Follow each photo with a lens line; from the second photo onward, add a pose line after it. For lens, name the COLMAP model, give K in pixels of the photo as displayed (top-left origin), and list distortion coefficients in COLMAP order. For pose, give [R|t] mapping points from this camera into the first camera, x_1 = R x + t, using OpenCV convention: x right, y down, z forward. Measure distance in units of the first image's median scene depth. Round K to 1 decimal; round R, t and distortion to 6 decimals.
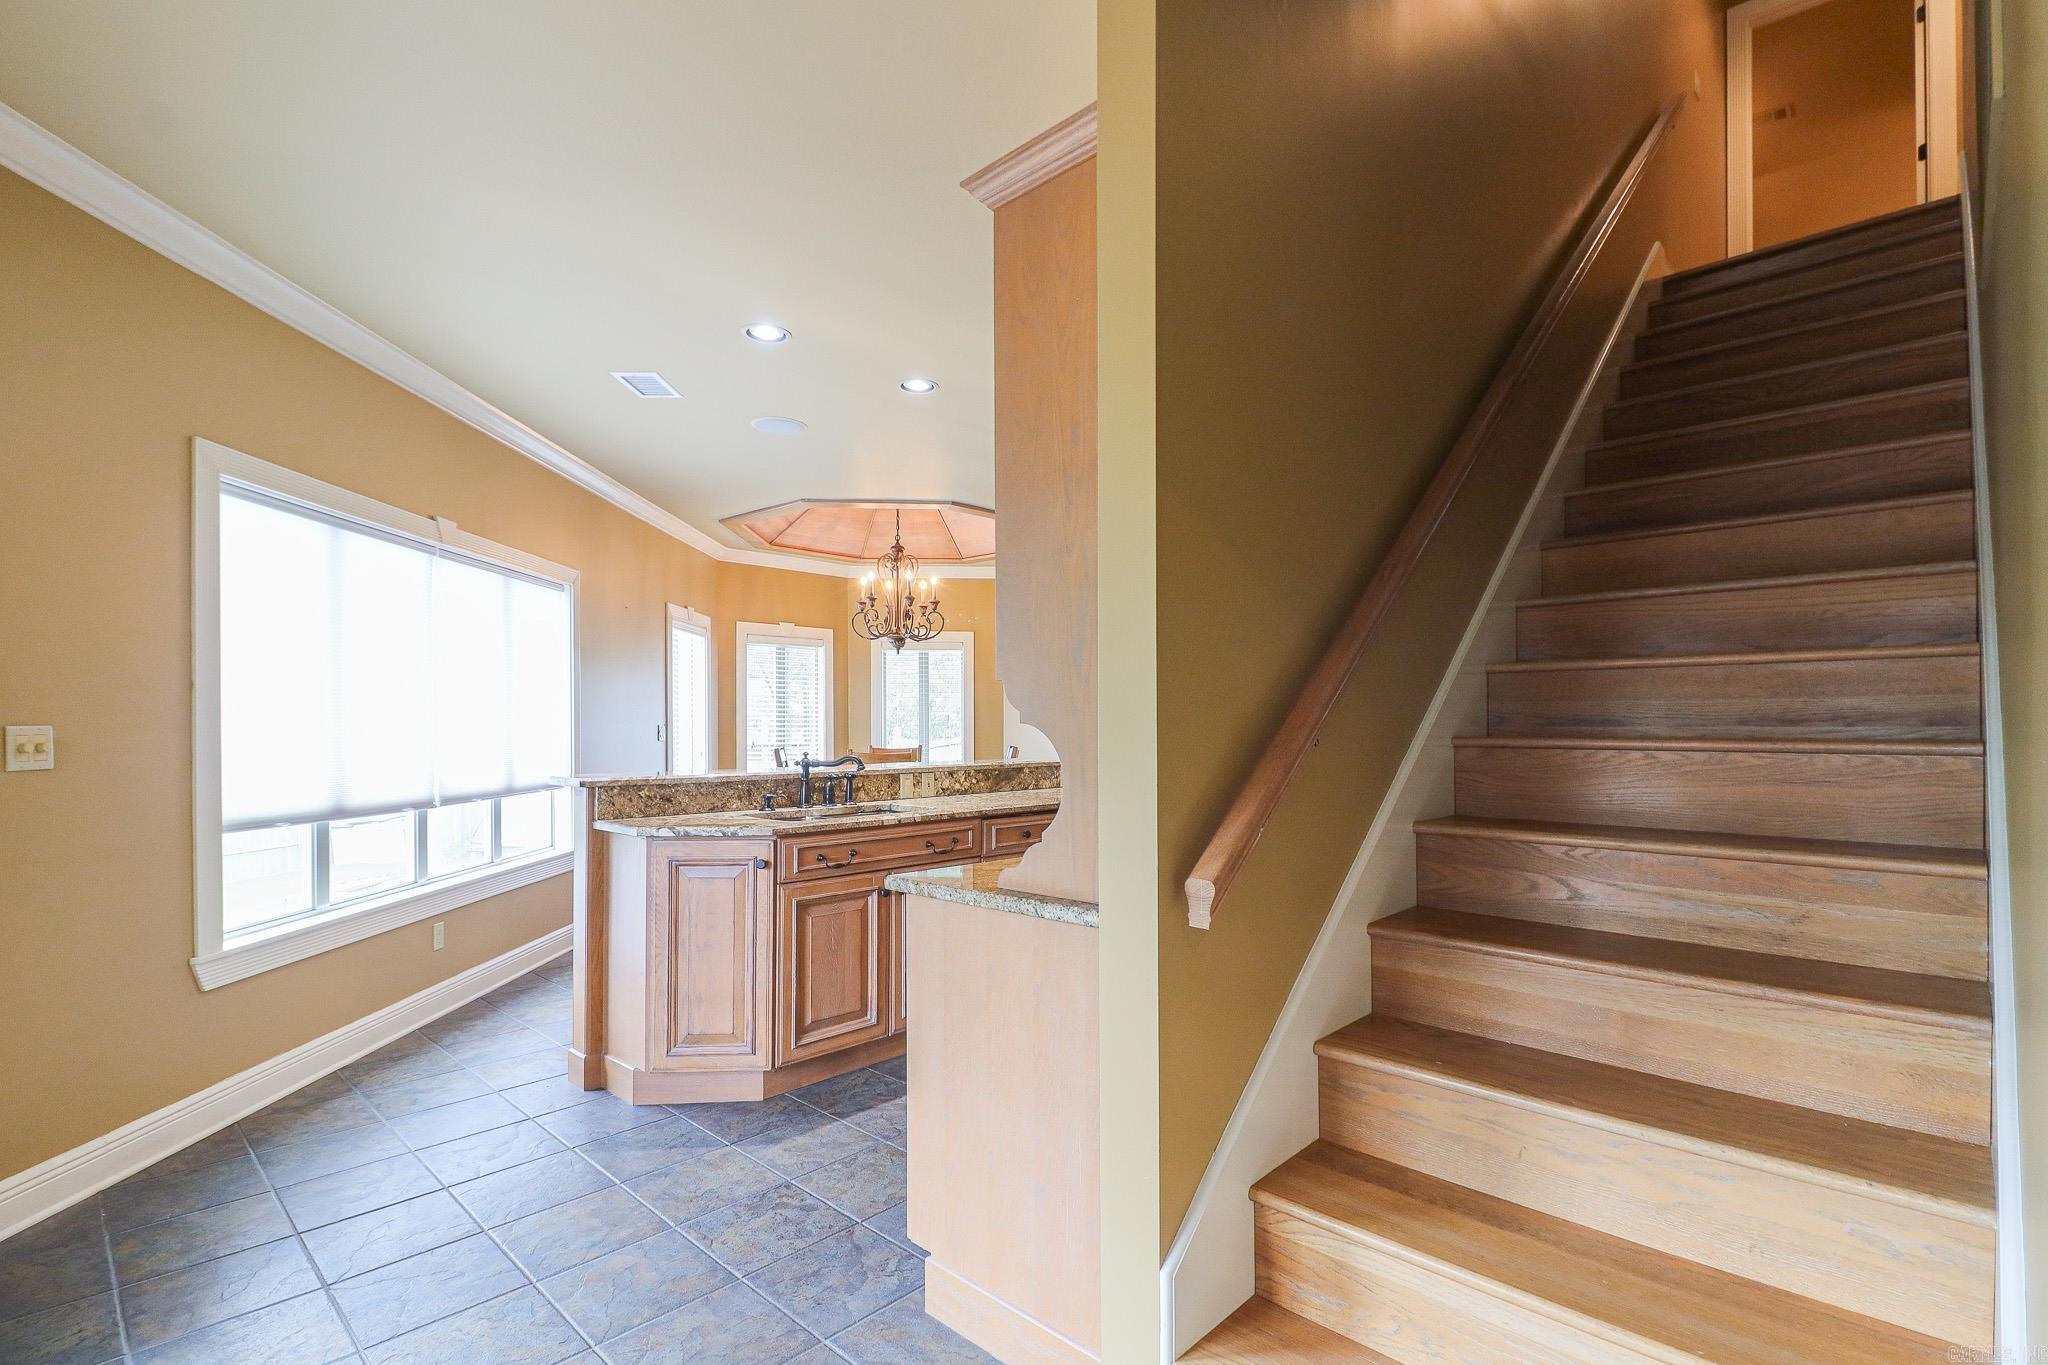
lens RADIAL K [[953.8, 0, 1063.1], [0, 953.8, 717.8], [0, 0, 1]] dist [-0.000463, -0.000067]
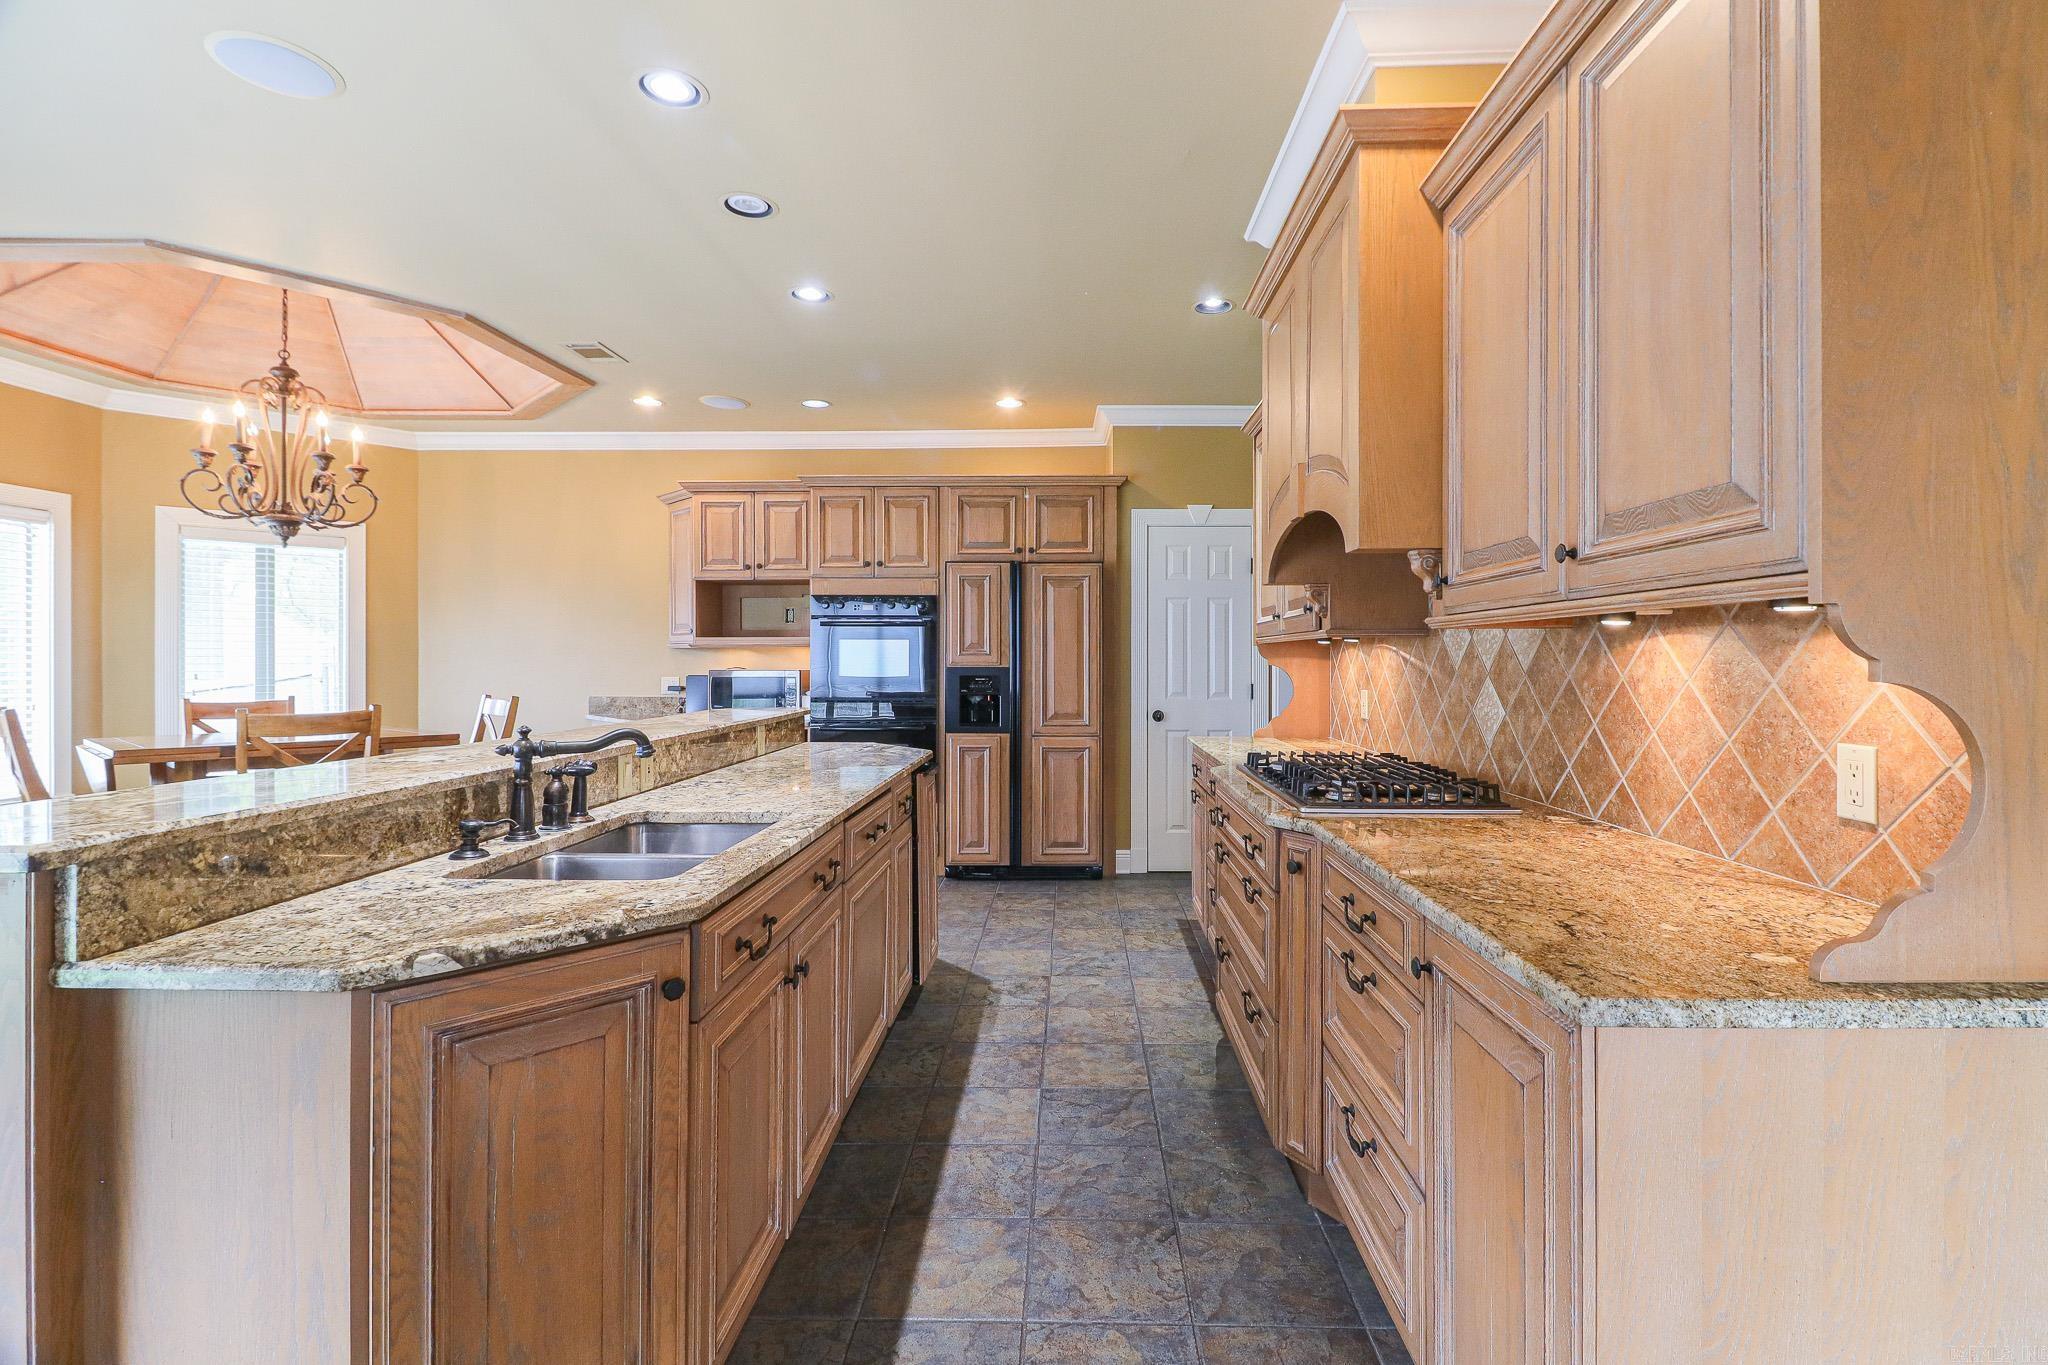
lens RADIAL K [[923.6, 0, 1052.4], [0, 923.6, 663.0], [0, 0, 1]] dist [0.008487, -0.010304]
pose [[0.745806, 0.003618, 0.666154, -0.200701], [-0.010462, 0.999926, 0.006282, -0.001879], [-0.666081, -0.011654, 0.745788, 0.236587]]
